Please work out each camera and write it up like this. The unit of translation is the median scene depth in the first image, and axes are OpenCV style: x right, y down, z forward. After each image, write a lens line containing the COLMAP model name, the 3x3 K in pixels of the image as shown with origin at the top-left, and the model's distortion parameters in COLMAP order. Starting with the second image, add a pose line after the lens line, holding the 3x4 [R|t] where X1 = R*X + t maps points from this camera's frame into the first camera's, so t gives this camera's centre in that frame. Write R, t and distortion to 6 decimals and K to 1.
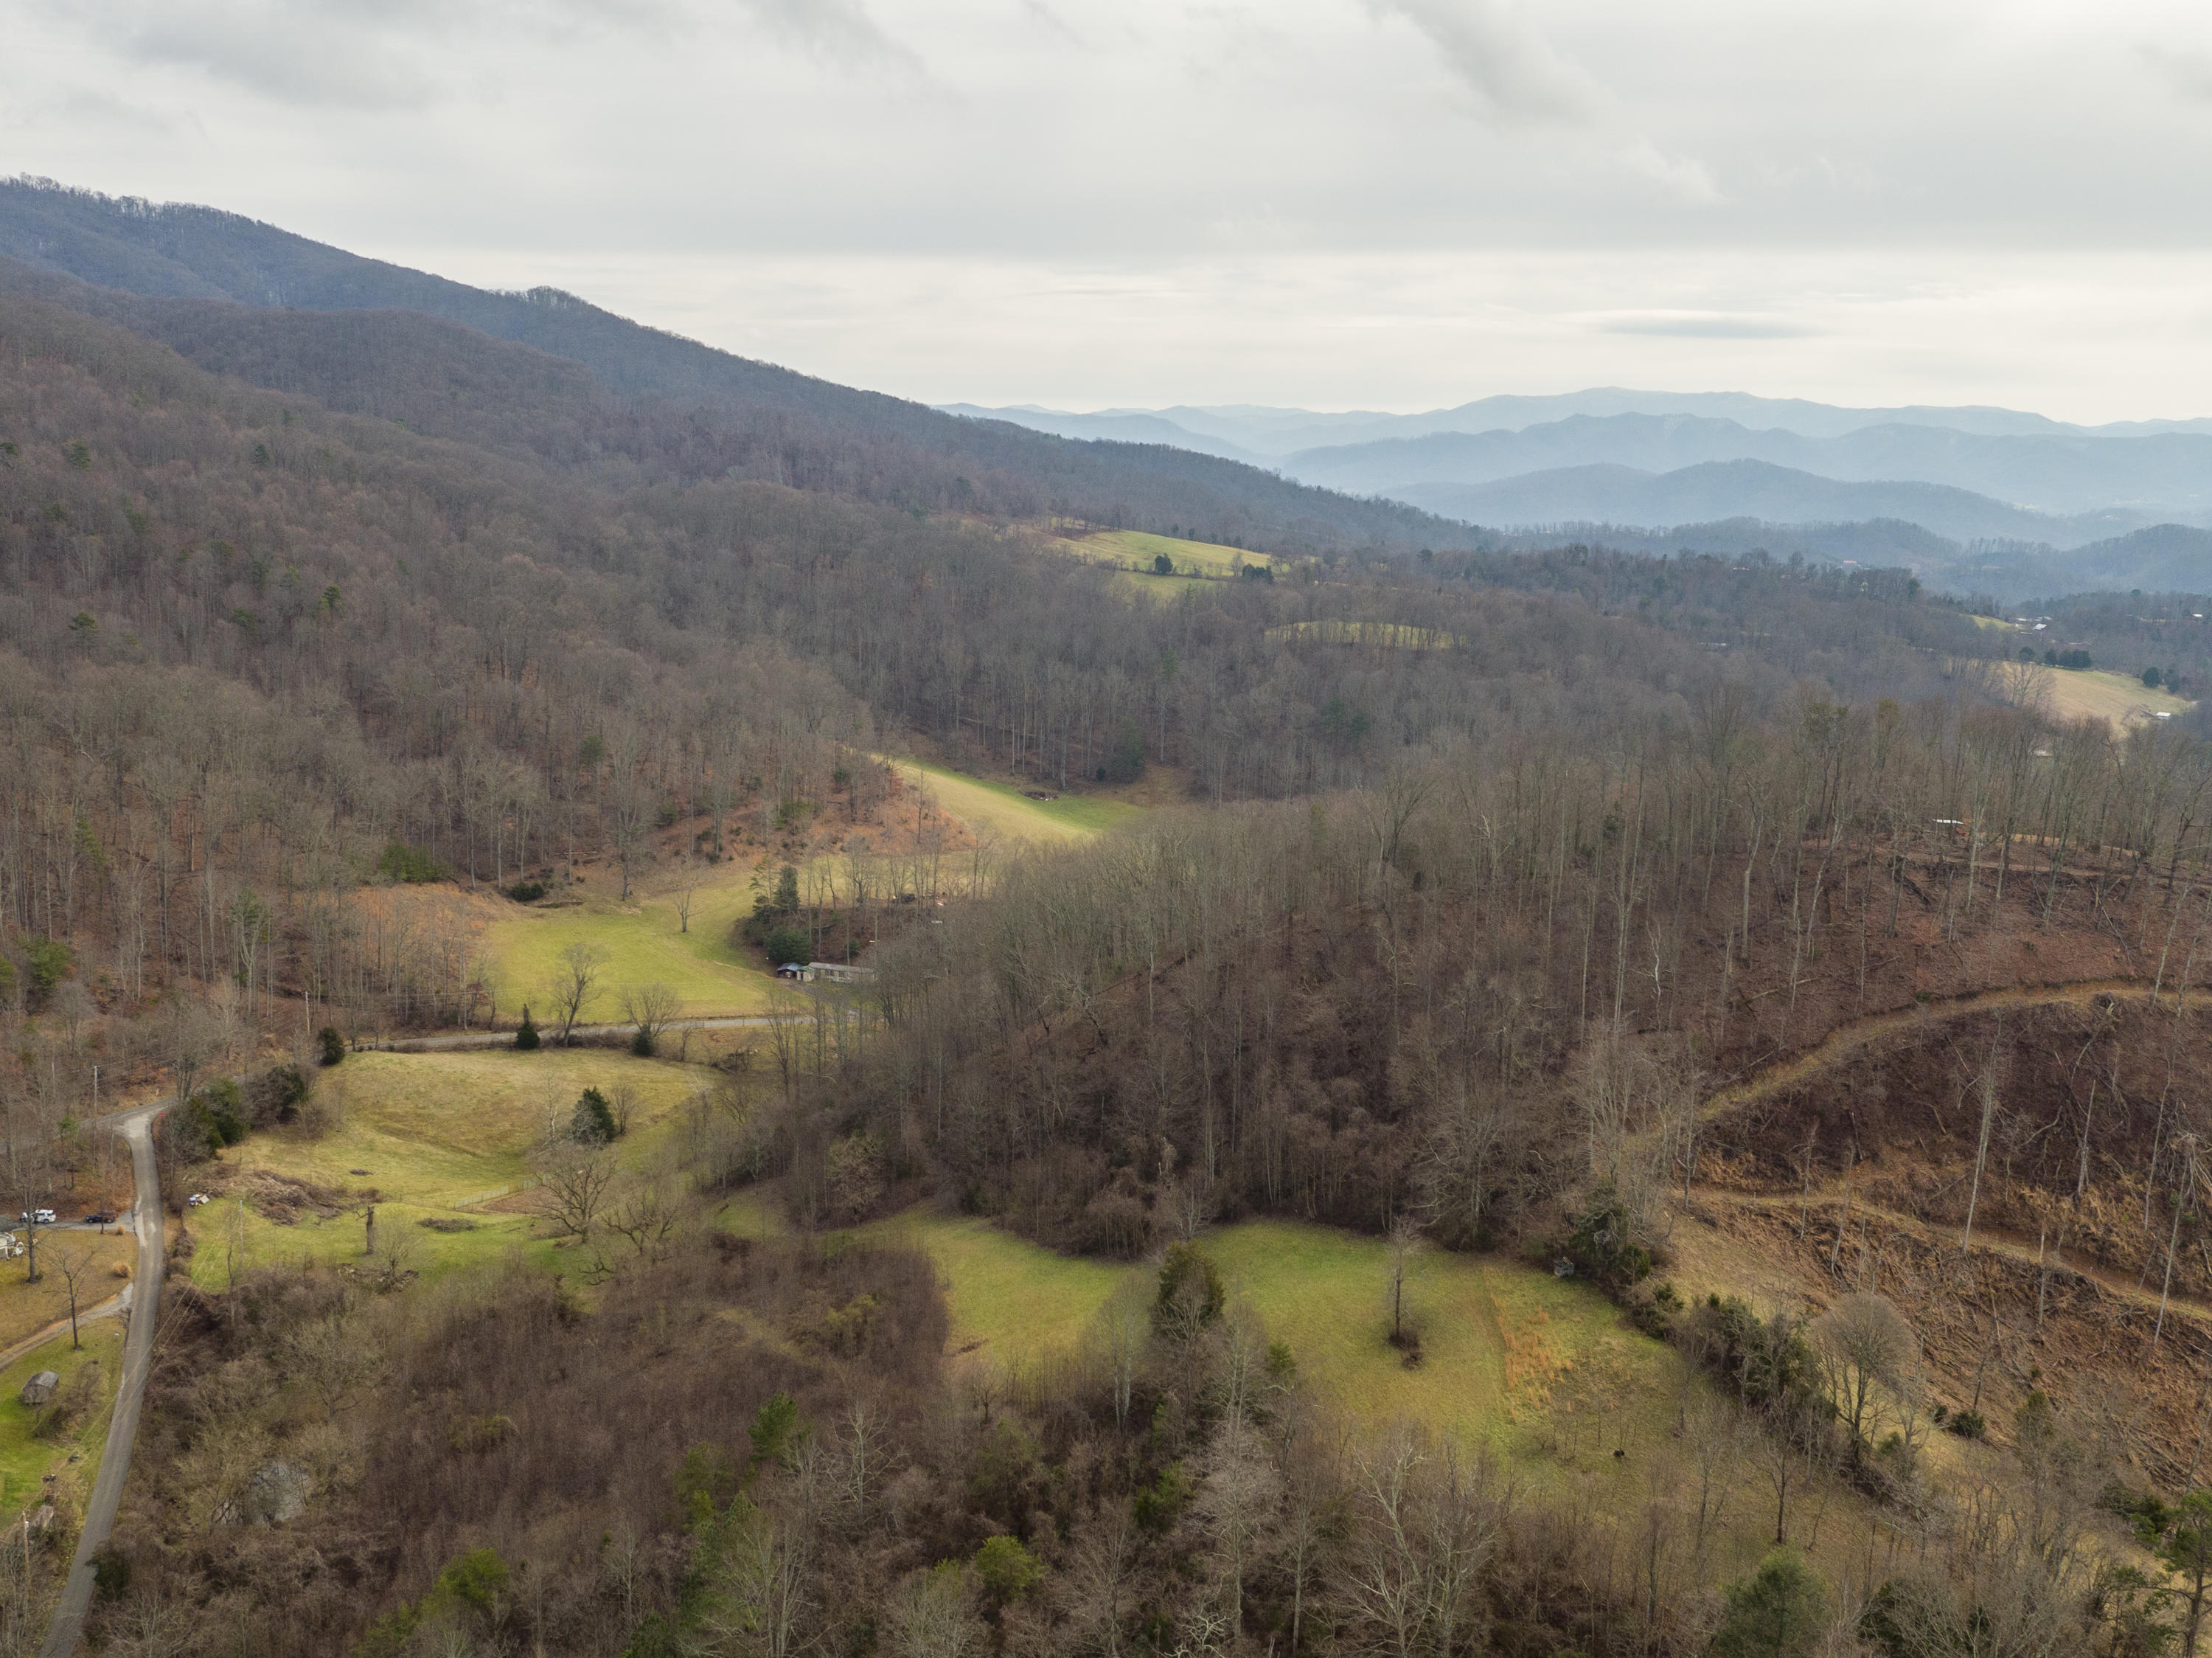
lens RADIAL K [[2104.5, 0, 1108.0], [0, 2104.5, 833.5], [0, 0, 1]] dist [0.001532, 0.000000]
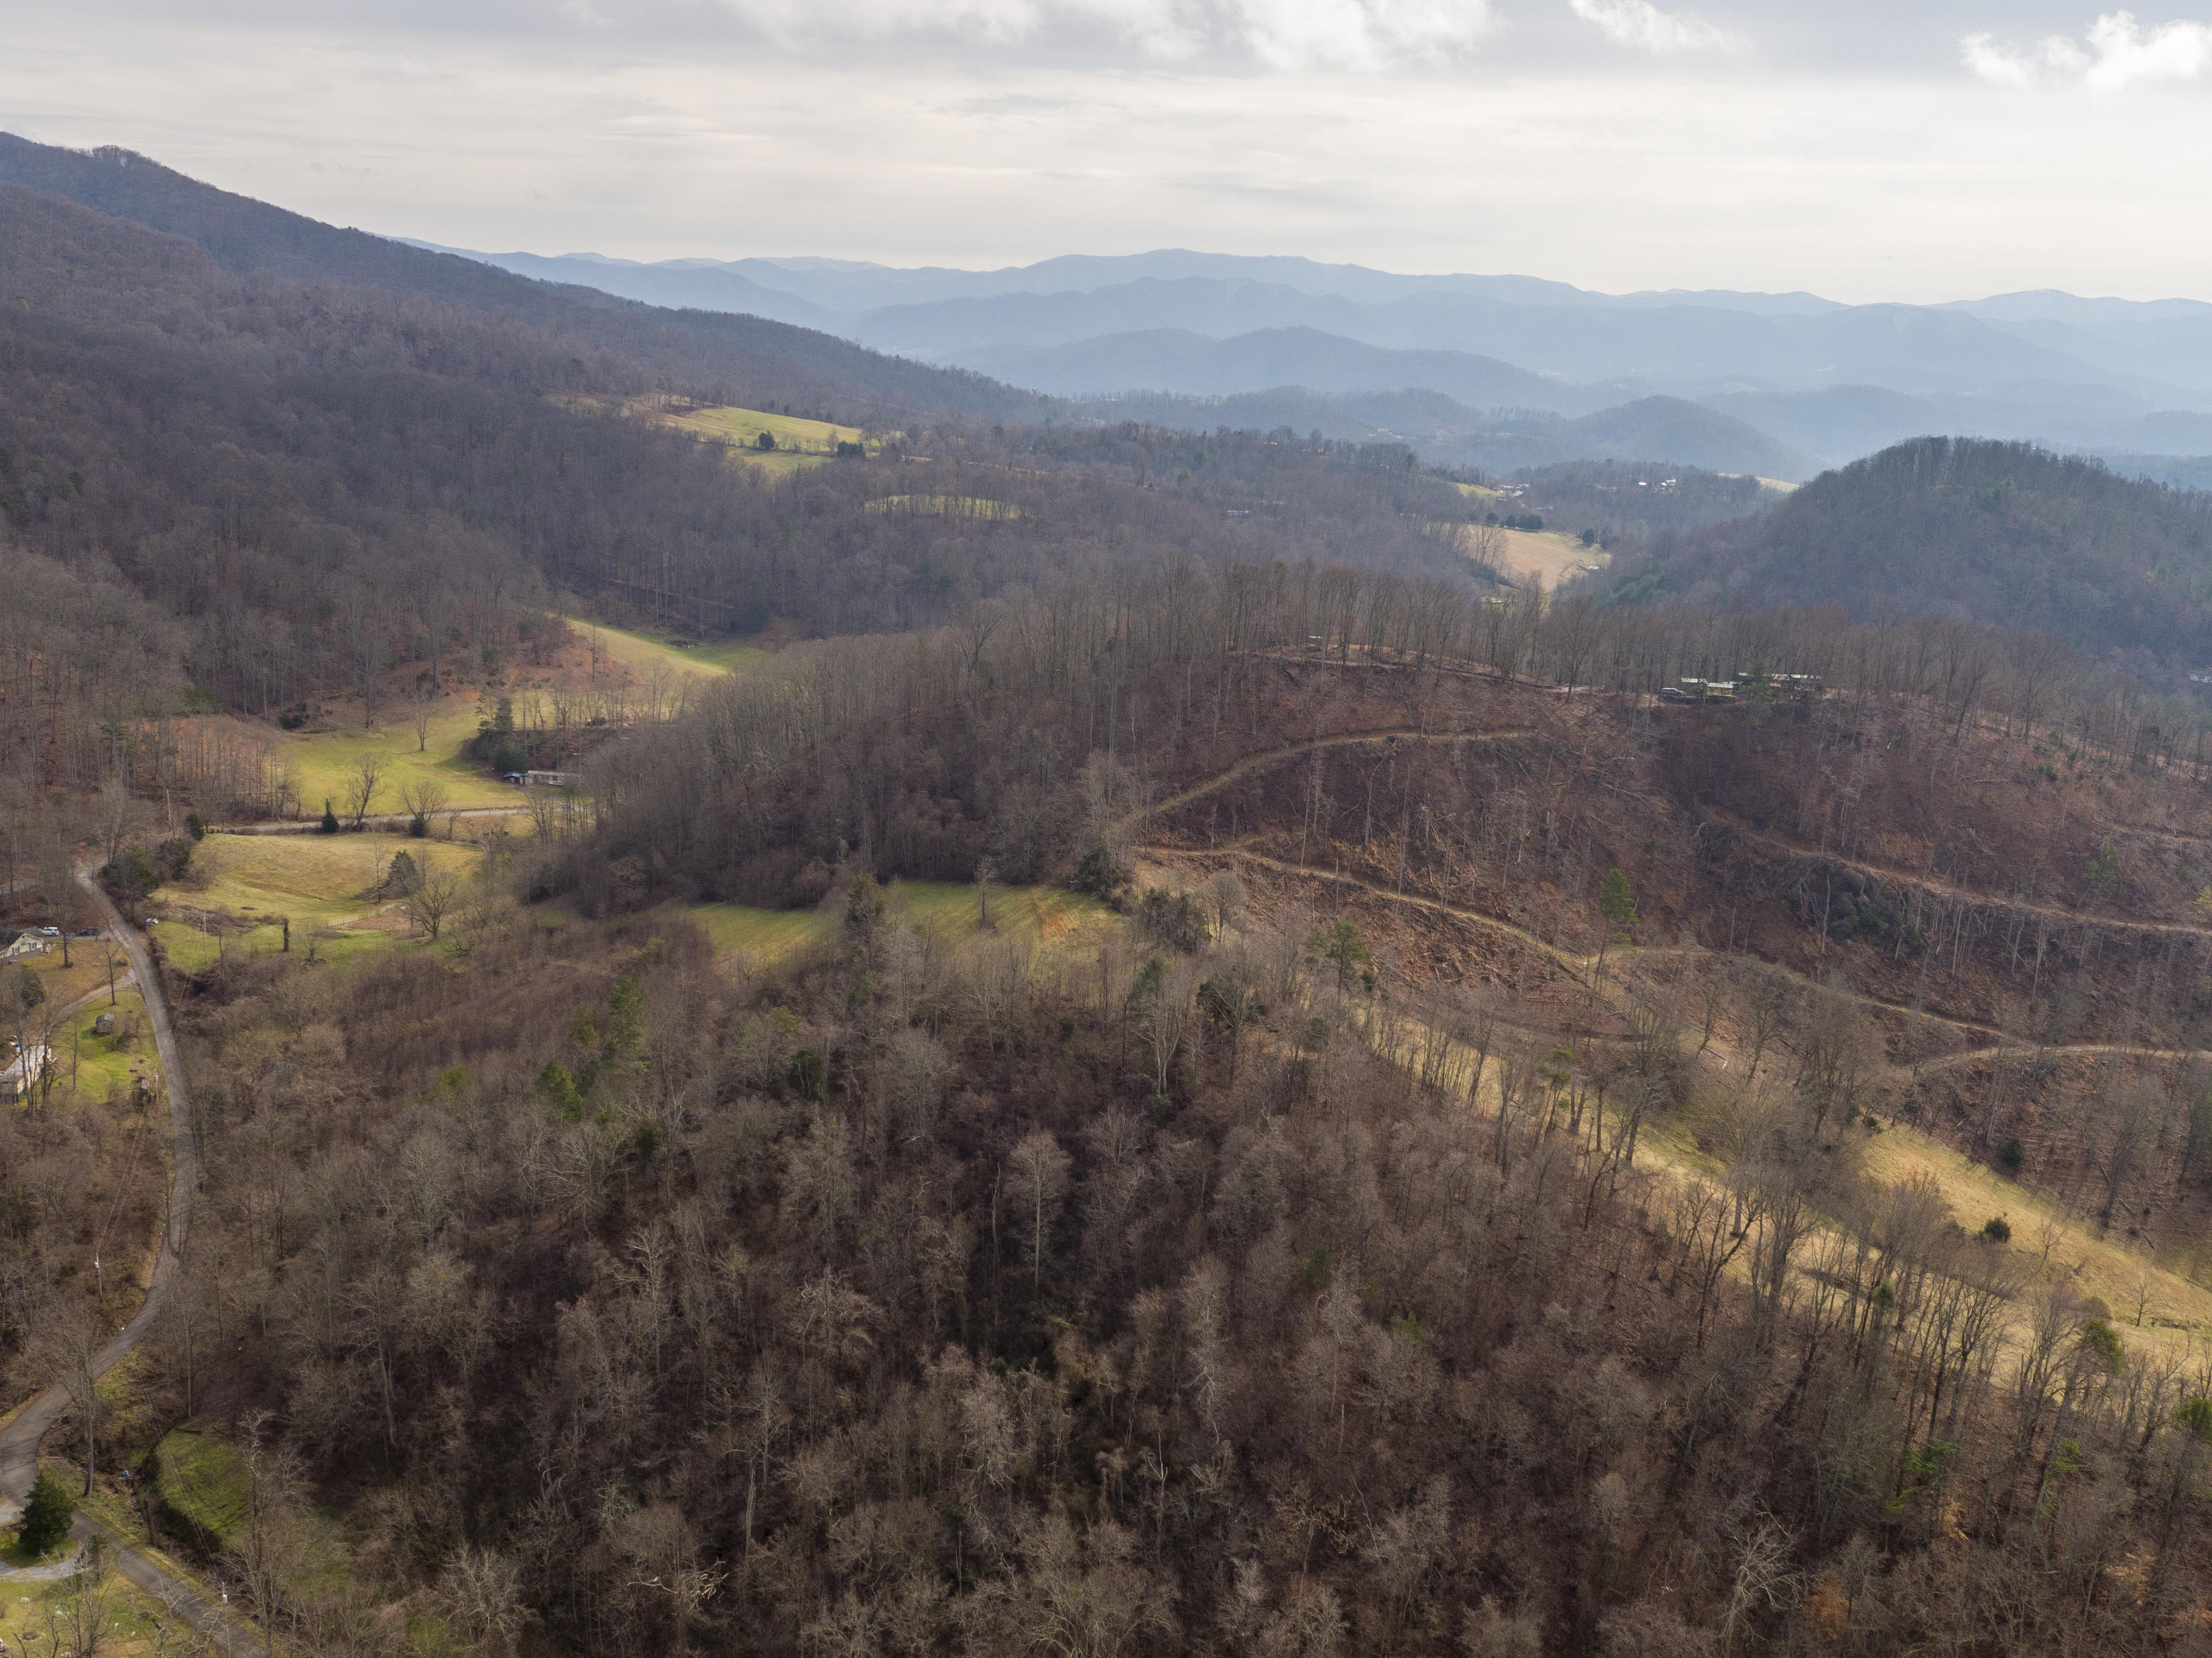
lens RADIAL K [[2104.5, 0, 1115.4], [0, 2104.5, 824.4], [0, 0, 1]] dist [0.001532, 0.000000]
pose [[0.979741, -0.031896, 0.197714, -0.040642], [0.019544, 0.997751, 0.064113, 0.016529], [-0.199315, -0.058950, 0.978161, -0.300717]]
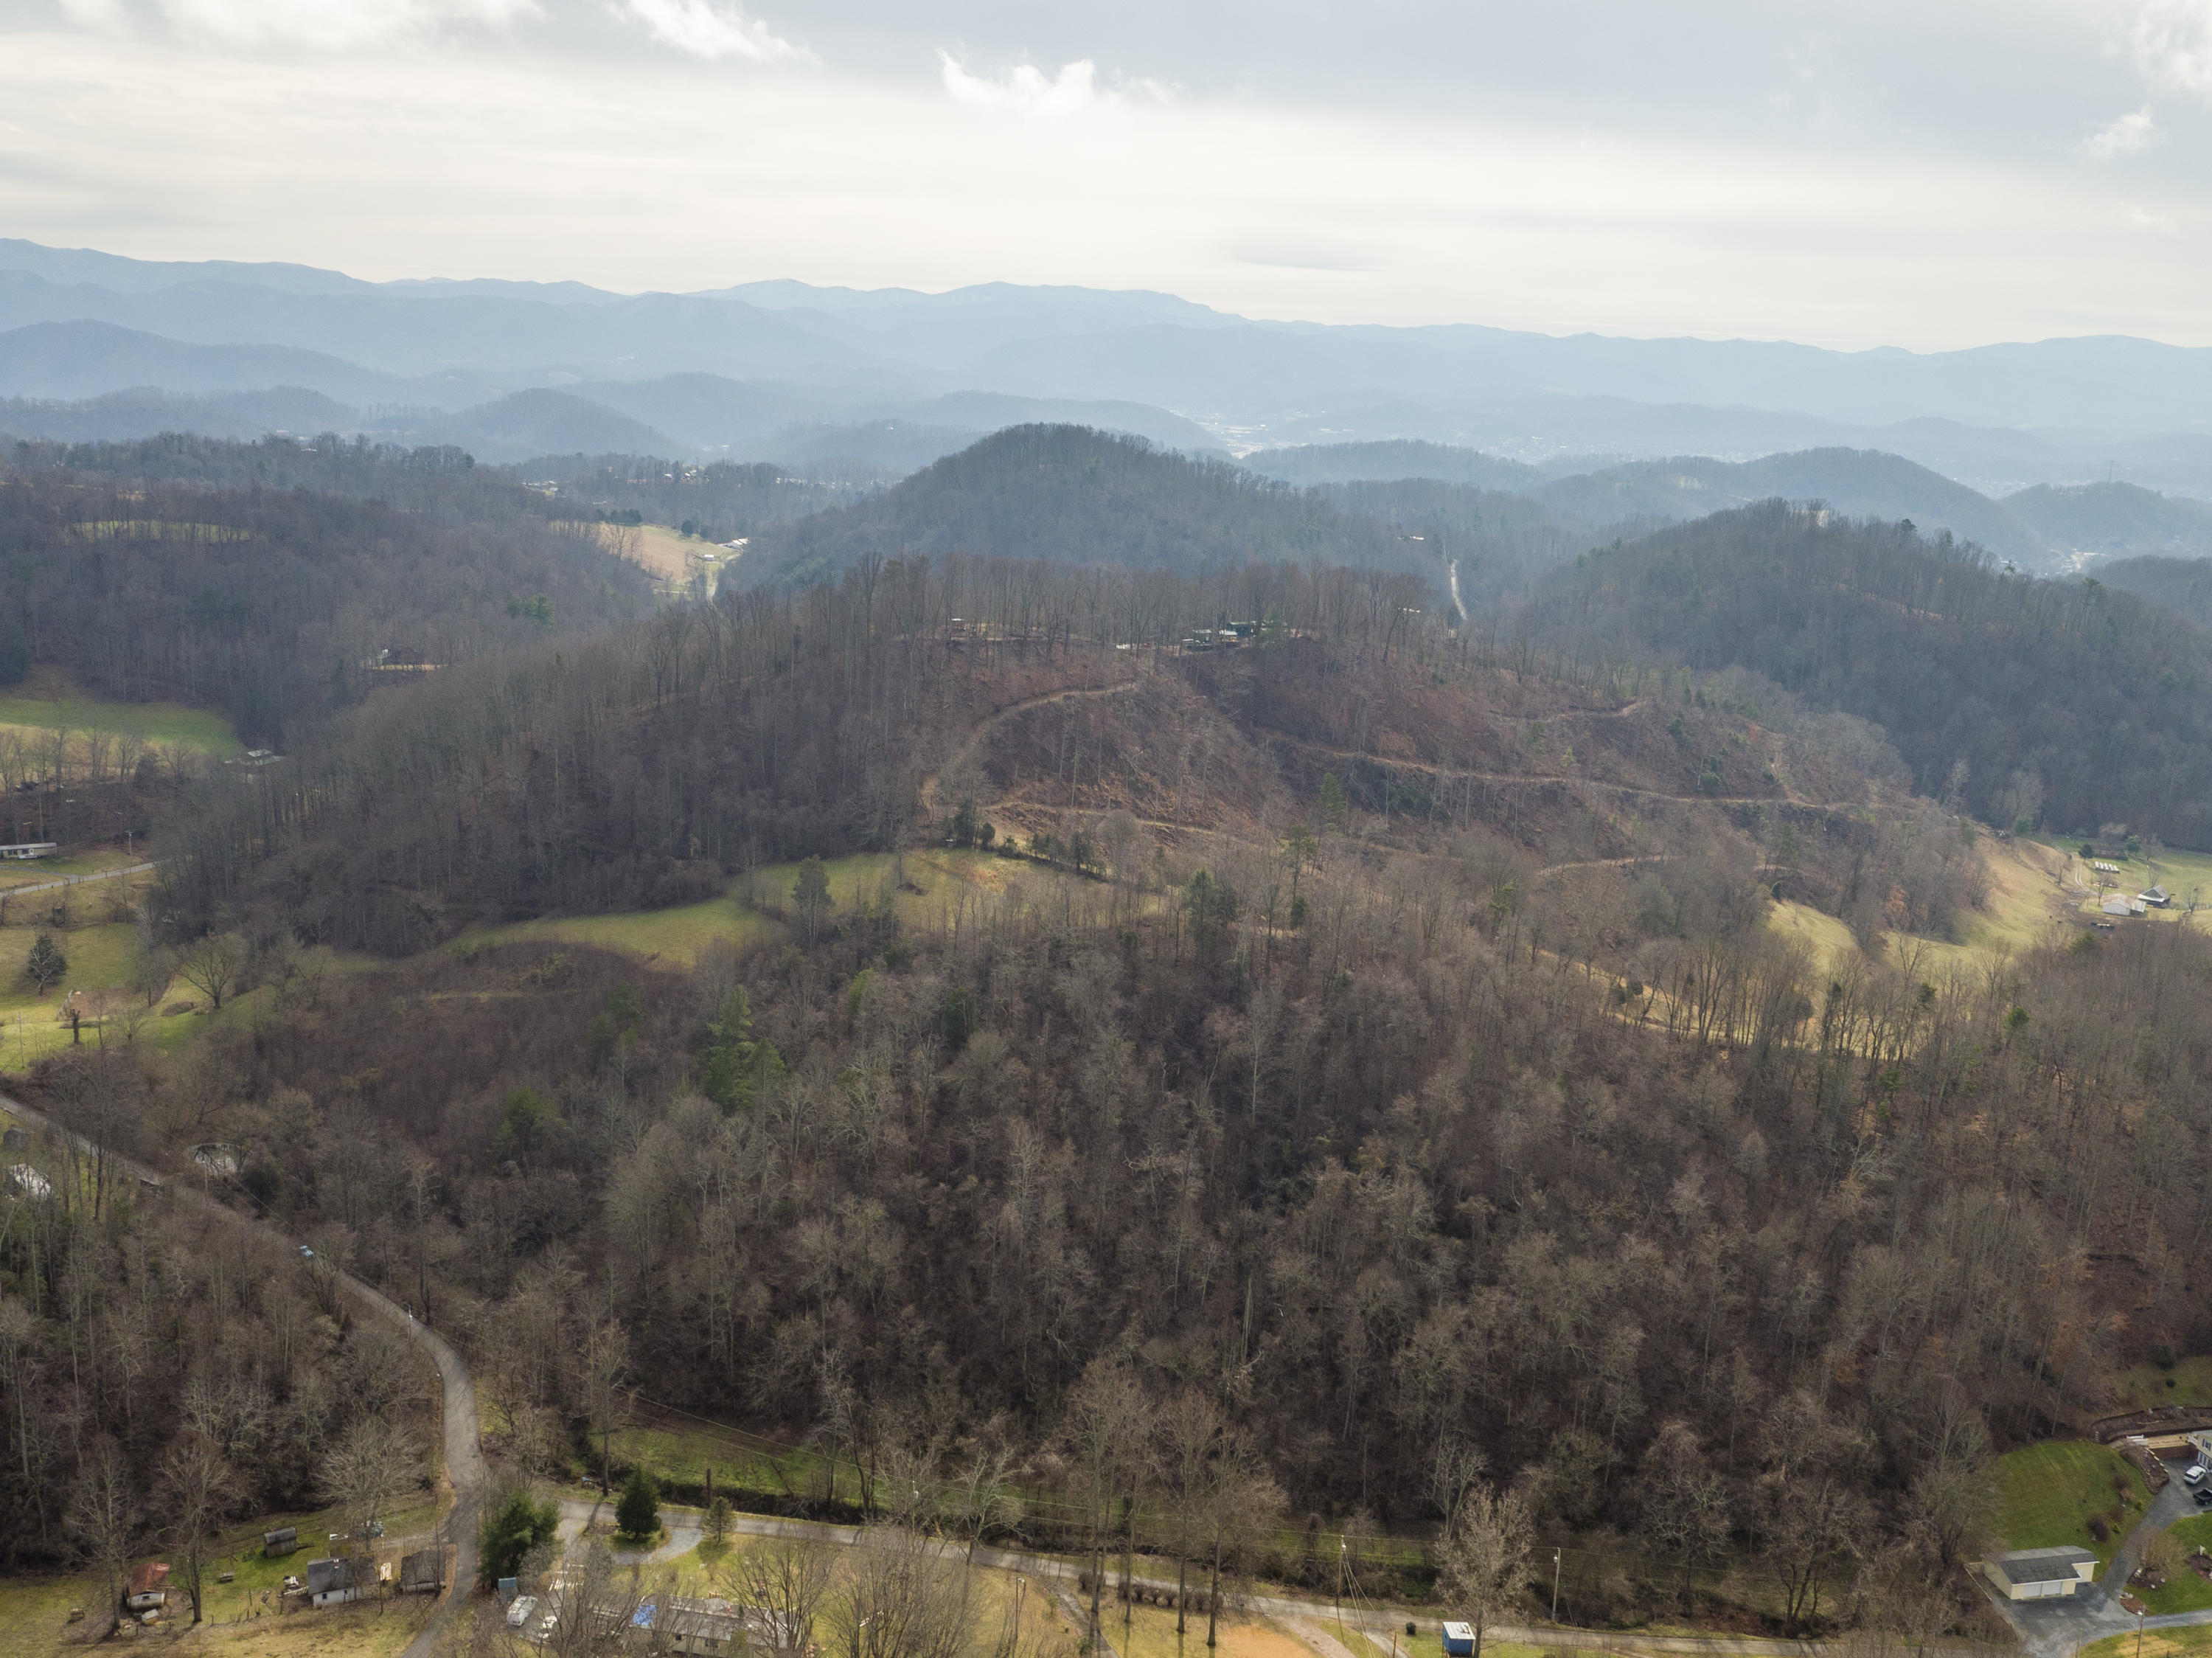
lens RADIAL K [[2104.5, 0, 1109.0], [0, 2104.5, 832.8], [0, 0, 1]] dist [0.001532, 0.000000]
pose [[0.725487, -0.155594, 0.670417, -0.421901], [0.110590, 0.987807, 0.109581, -0.004943], [-0.679292, -0.005358, 0.733848, -0.247844]]
